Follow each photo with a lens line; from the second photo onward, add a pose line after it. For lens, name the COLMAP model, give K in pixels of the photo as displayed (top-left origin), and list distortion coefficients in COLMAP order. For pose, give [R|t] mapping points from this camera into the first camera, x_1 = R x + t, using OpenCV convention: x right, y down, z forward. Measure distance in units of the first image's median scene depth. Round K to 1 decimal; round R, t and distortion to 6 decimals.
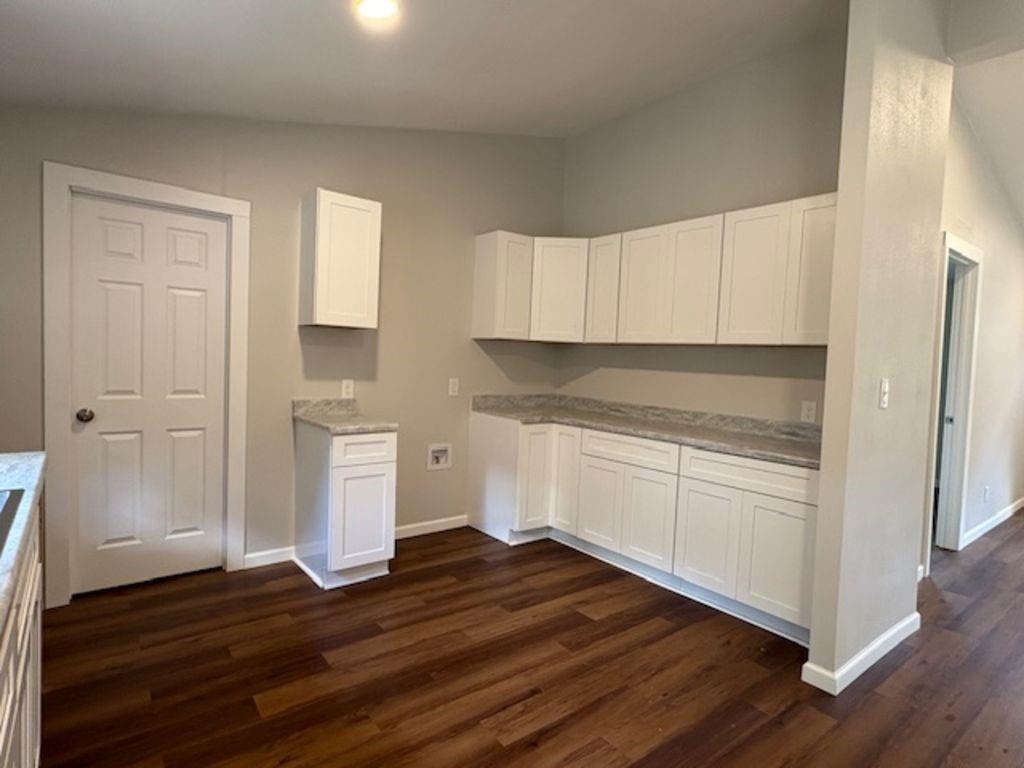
lens RADIAL K [[549.8, 0, 513.5], [0, 549.8, 382.6], [0, 0, 1]] dist [-0.009714, 0.004712]
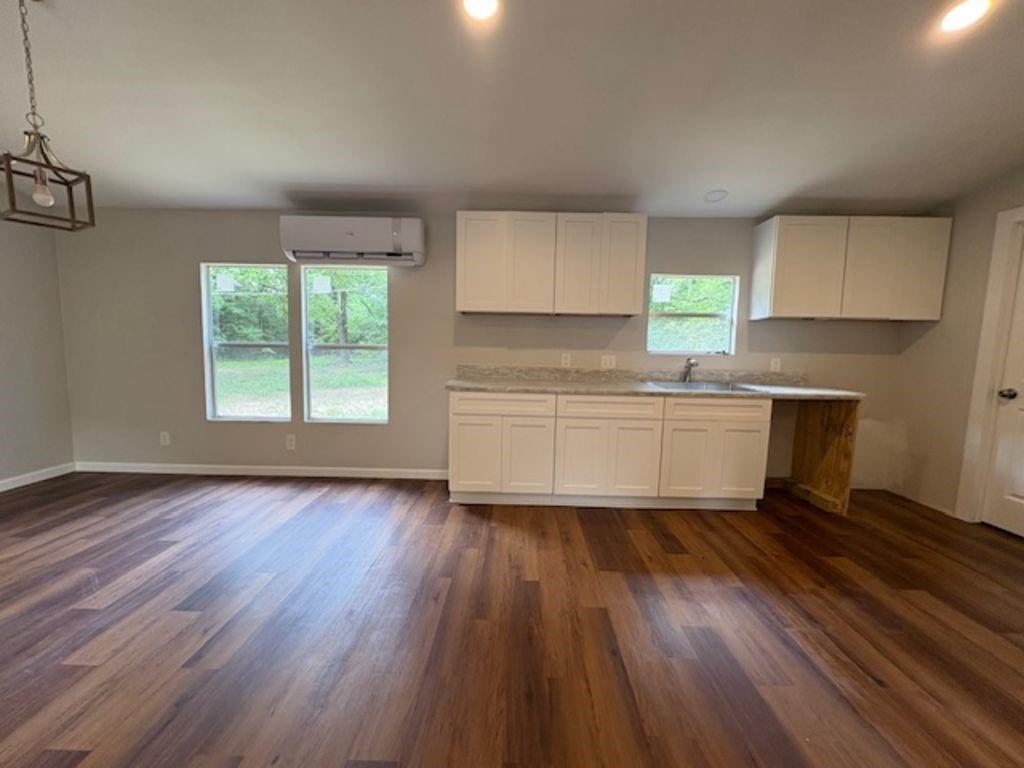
lens RADIAL K [[405.3, 0, 512.8], [0, 405.3, 381.6], [0, 0, 1]] dist [-0.000443, -0.000149]
pose [[-0.633049, 0.029421, -0.773552, 0.670709], [-0.080980, 0.991278, 0.103973, 0.024353], [0.769864, 0.128463, -0.625145, 0.622646]]
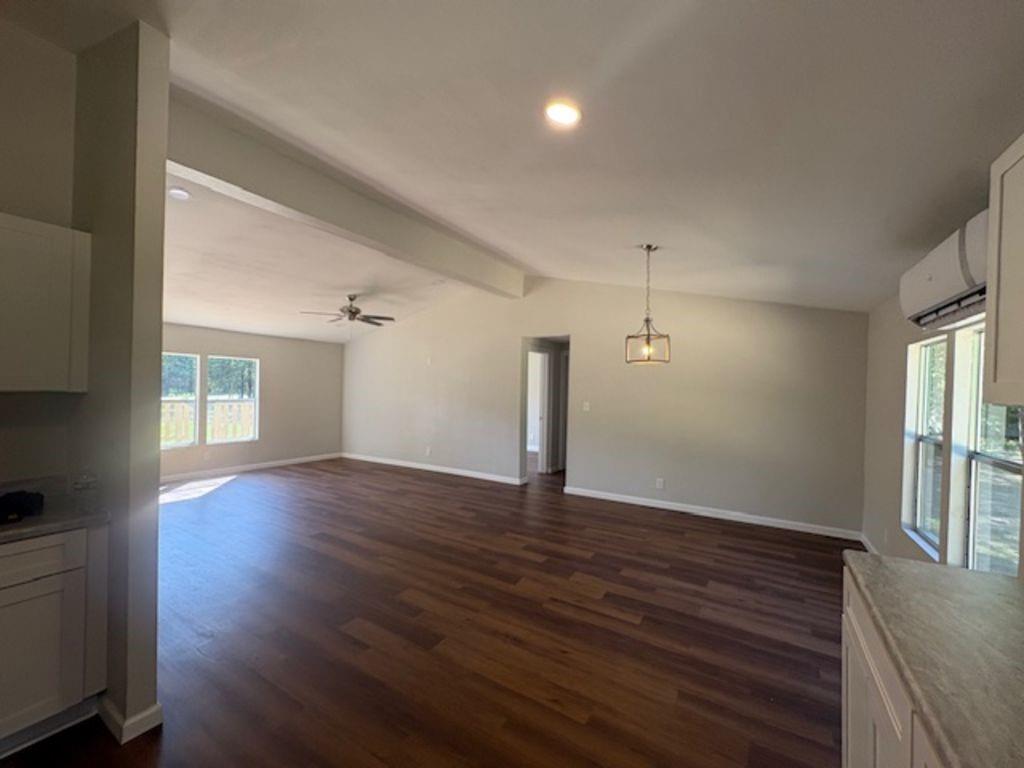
lens RADIAL K [[405.3, 0, 513.6], [0, 405.3, 388.4], [0, 0, 1]] dist [-0.000443, -0.000149]
pose [[-0.343226, -0.048883, 0.937980, -0.258972], [0.017591, 0.998135, 0.058454, -0.087261], [-0.939088, 0.036563, -0.341726, 0.441378]]
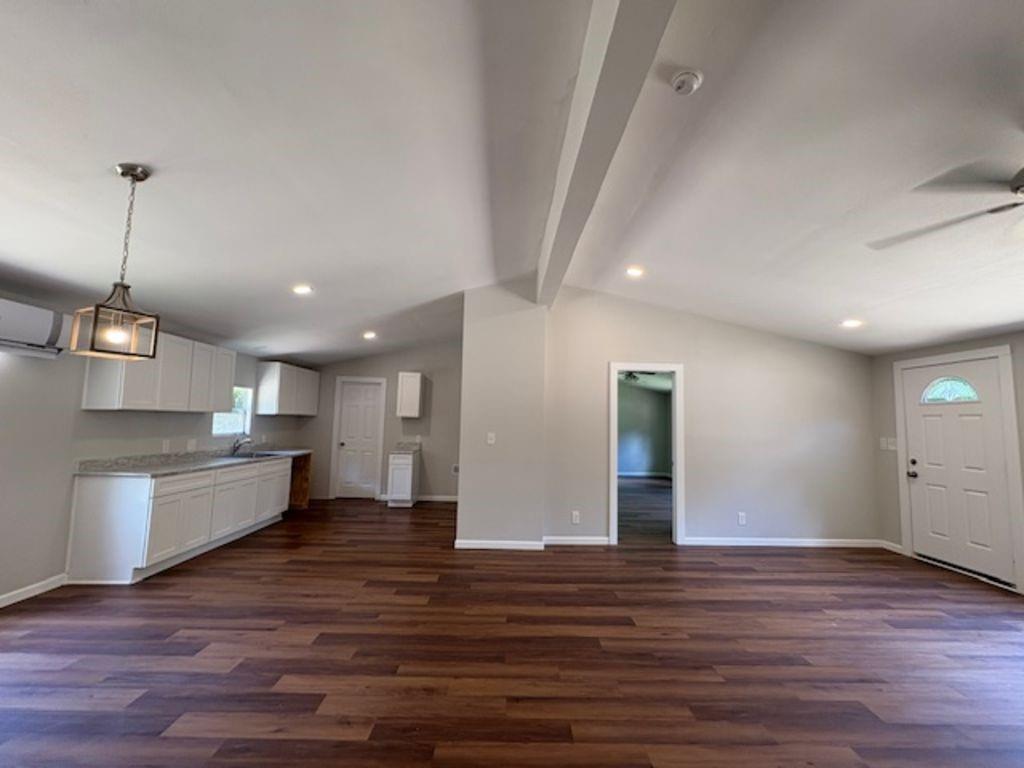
lens RADIAL K [[405.3, 0, 505.5], [0, 405.3, 374.7], [0, 0, 1]] dist [-0.000443, -0.000149]
pose [[0.783275, -0.090538, -0.615047, 1.534137], [-0.022408, 0.984584, -0.173472, 0.042941], [0.621271, 0.149659, 0.769171, -0.383085]]
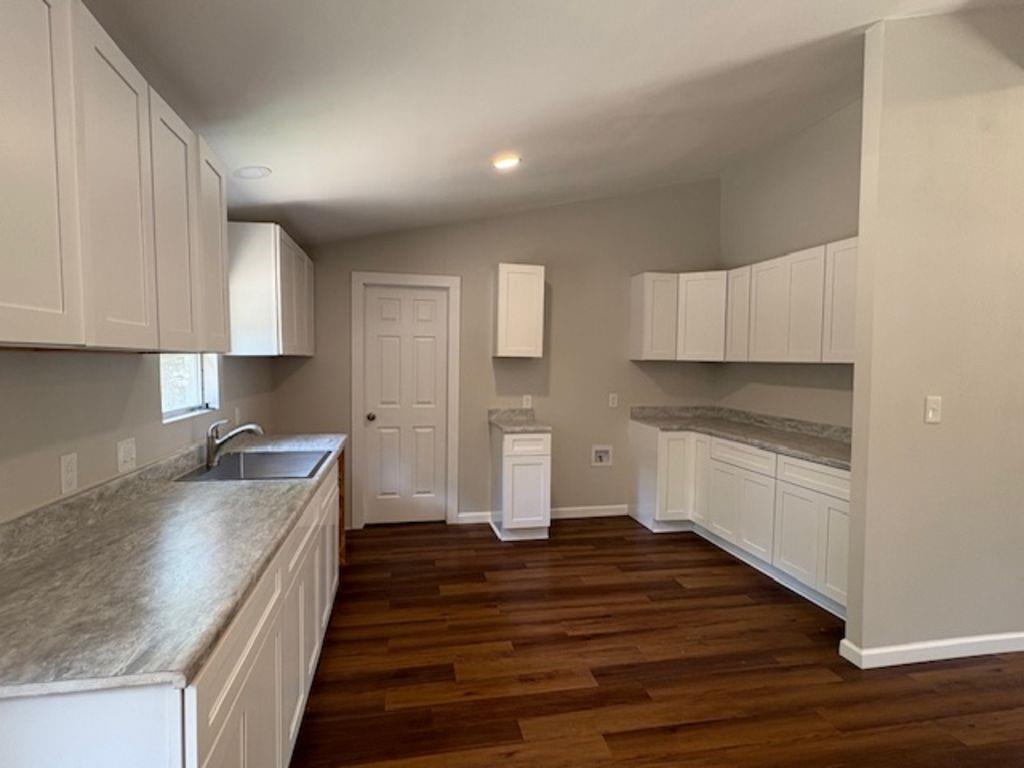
lens RADIAL K [[549.8, 0, 510.4], [0, 549.8, 379.2], [0, 0, 1]] dist [-0.009714, 0.004712]
pose [[0.890423, -0.013534, -0.454934, 0.332720], [0.001004, 0.999614, -0.027774, -0.007005], [0.455134, 0.024274, 0.890092, -0.279444]]
